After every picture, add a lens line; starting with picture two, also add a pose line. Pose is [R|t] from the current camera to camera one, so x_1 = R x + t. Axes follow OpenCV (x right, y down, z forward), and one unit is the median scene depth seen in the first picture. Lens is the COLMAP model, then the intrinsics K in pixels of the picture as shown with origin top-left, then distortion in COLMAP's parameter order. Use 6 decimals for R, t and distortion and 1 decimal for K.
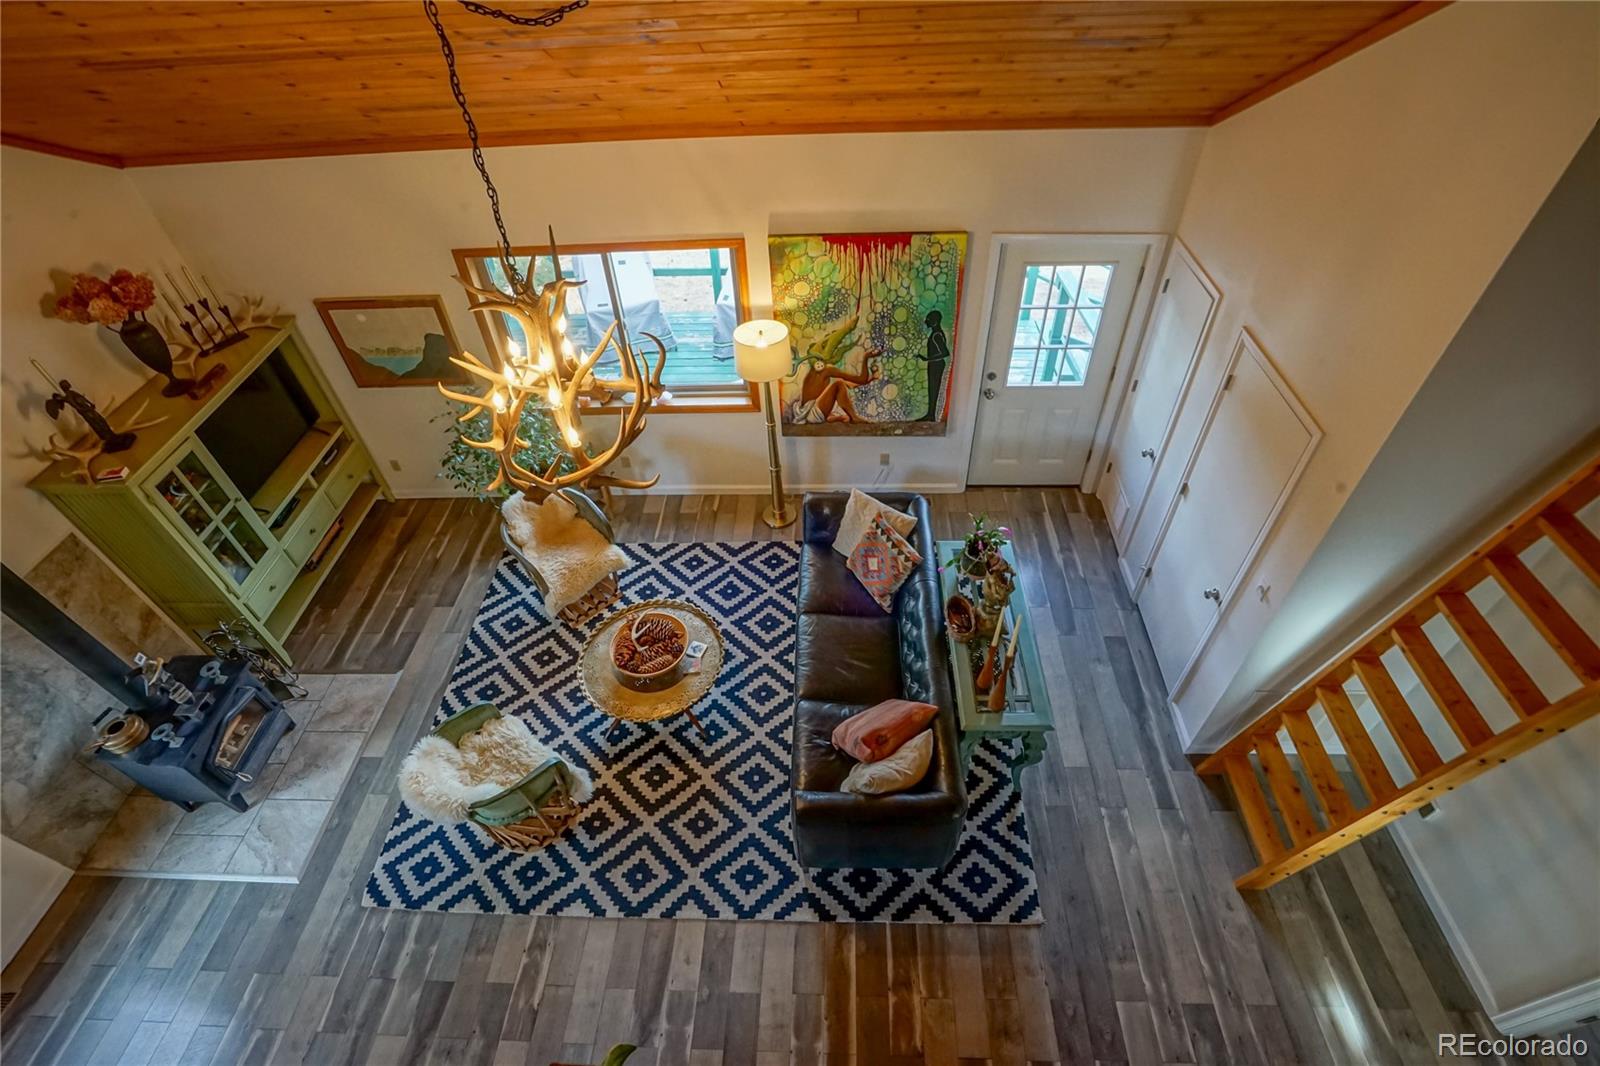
lens RADIAL K [[746.7, 0, 805.1], [0, 746.7, 537.0], [0, 0, 1]] dist [-0.065801, 0.028891]
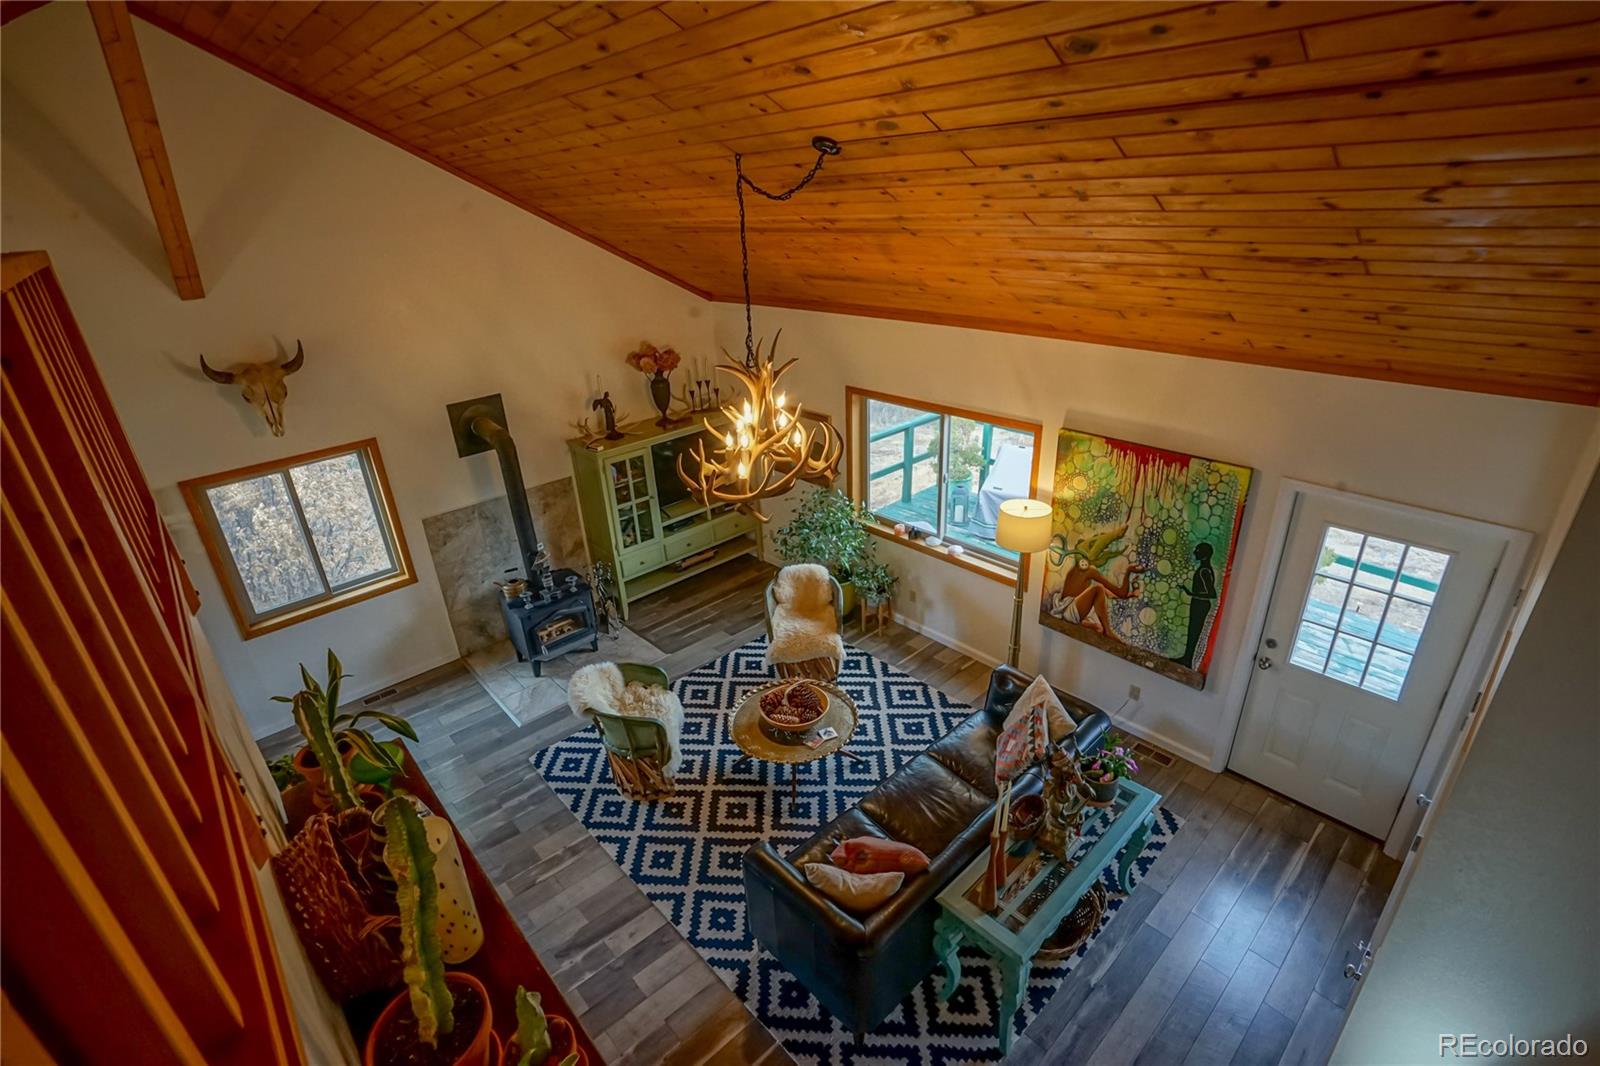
lens RADIAL K [[746.7, 0, 805.1], [0, 746.7, 537.0], [0, 0, 1]] dist [-0.065801, 0.028891]
pose [[0.702338, 0.308552, -0.641496, 0.431835], [-0.491897, 0.861771, -0.124049, 0.053178], [0.514547, 0.402674, 0.757030, 0.040857]]
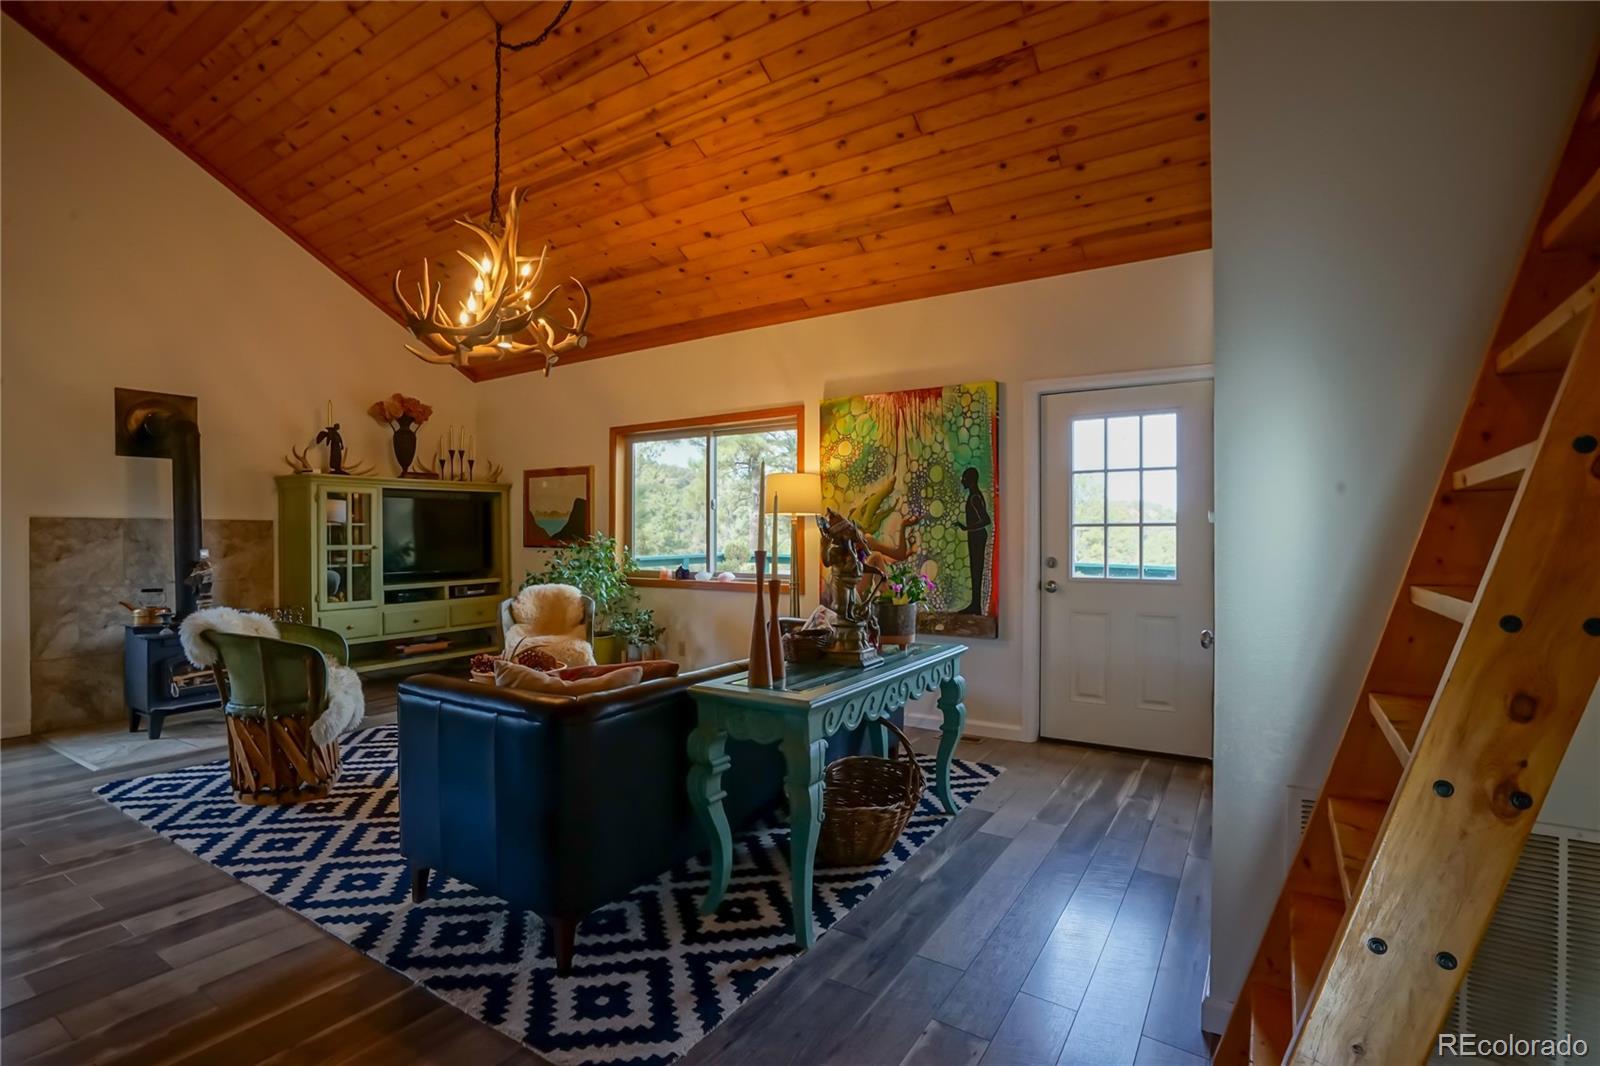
lens RADIAL K [[746.7, 0, 805.1], [0, 746.7, 537.0], [0, 0, 1]] dist [-0.065801, 0.028891]
pose [[0.864670, 0.038592, -0.500856, 0.488086], [-0.376673, 0.709477, -0.595617, 0.404531], [0.332360, 0.703671, 0.628000, 0.432249]]
